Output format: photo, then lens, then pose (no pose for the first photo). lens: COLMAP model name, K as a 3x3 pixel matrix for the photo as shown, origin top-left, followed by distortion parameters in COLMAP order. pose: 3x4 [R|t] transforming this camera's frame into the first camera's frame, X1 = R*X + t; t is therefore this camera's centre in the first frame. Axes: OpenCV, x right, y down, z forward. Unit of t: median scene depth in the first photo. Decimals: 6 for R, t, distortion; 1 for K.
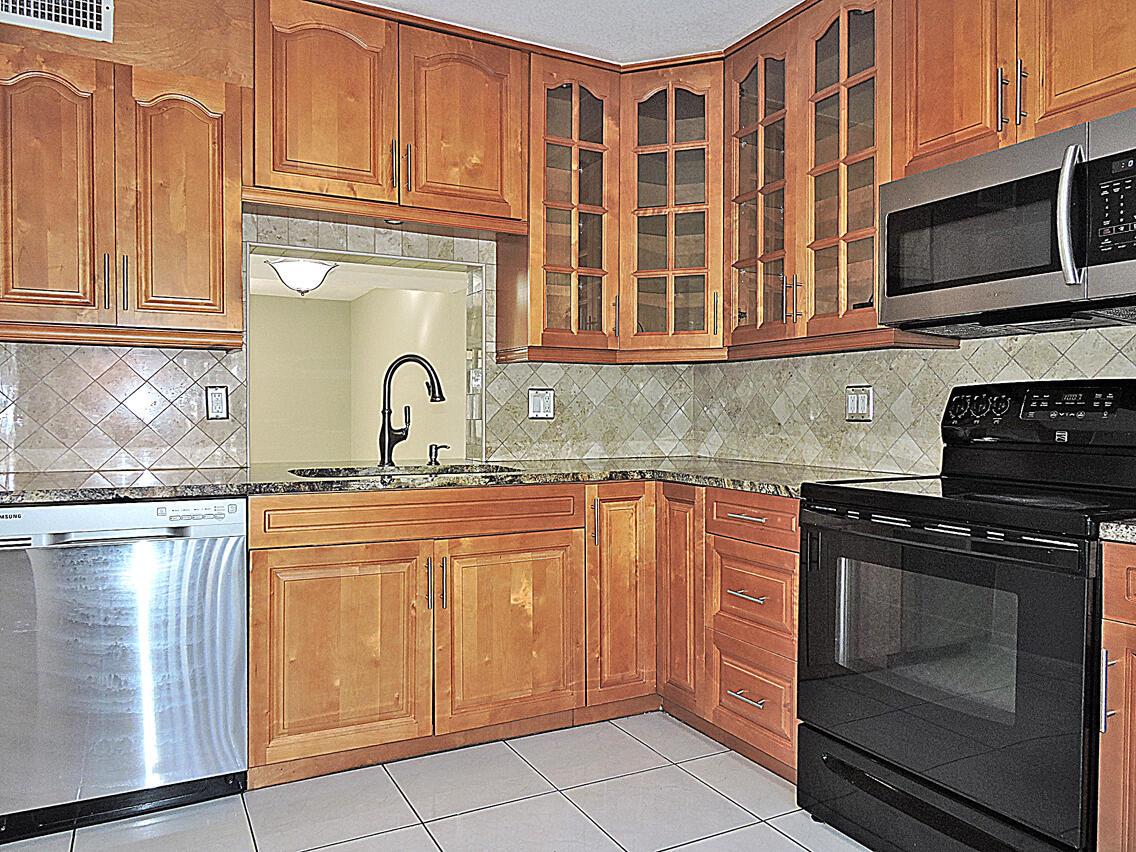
lens RADIAL K [[812.7, 0, 569.3], [0, 812.7, 425.6], [0, 0, 1]] dist [0.004742, -0.007426]
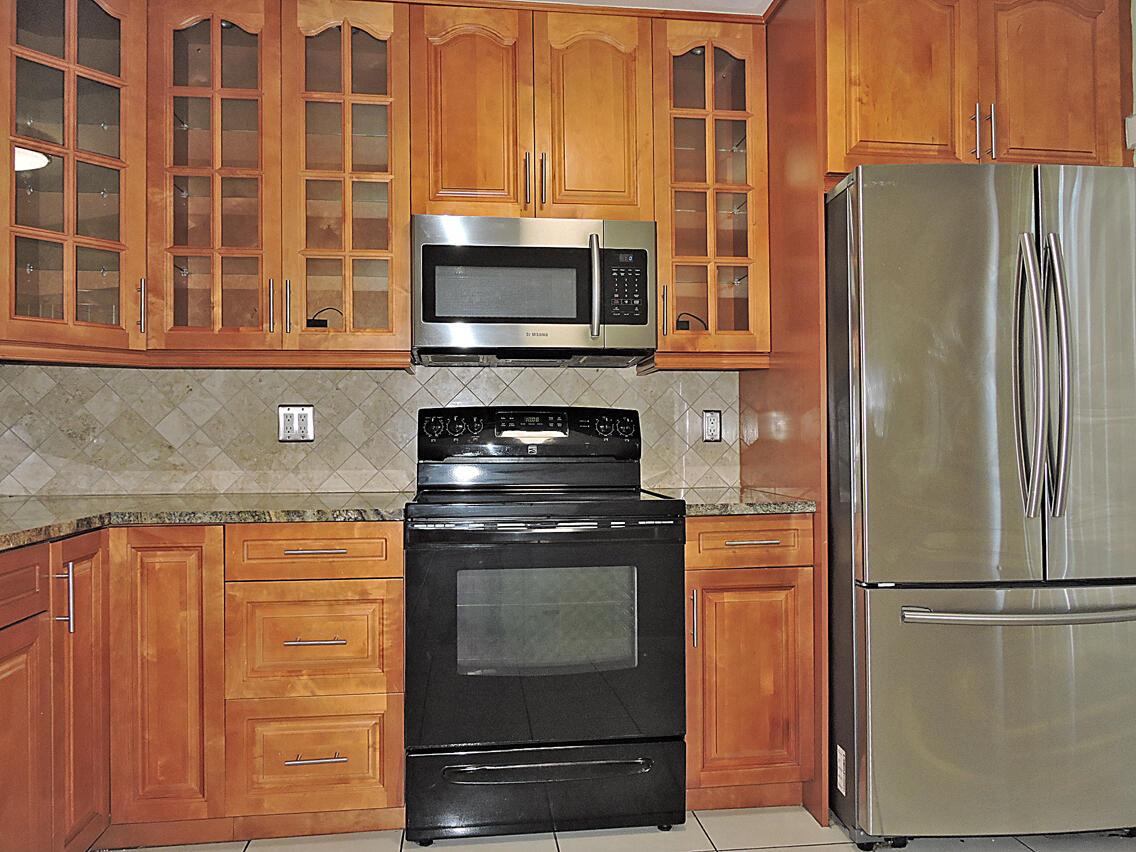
lens RADIAL K [[812.7, 0, 569.3], [0, 812.7, 425.6], [0, 0, 1]] dist [0.004742, -0.007426]
pose [[0.354220, 0.008437, 0.935124, -0.451665], [0.020590, 0.999647, -0.016819, -0.001630], [-0.934936, 0.025212, 0.353921, 0.386122]]
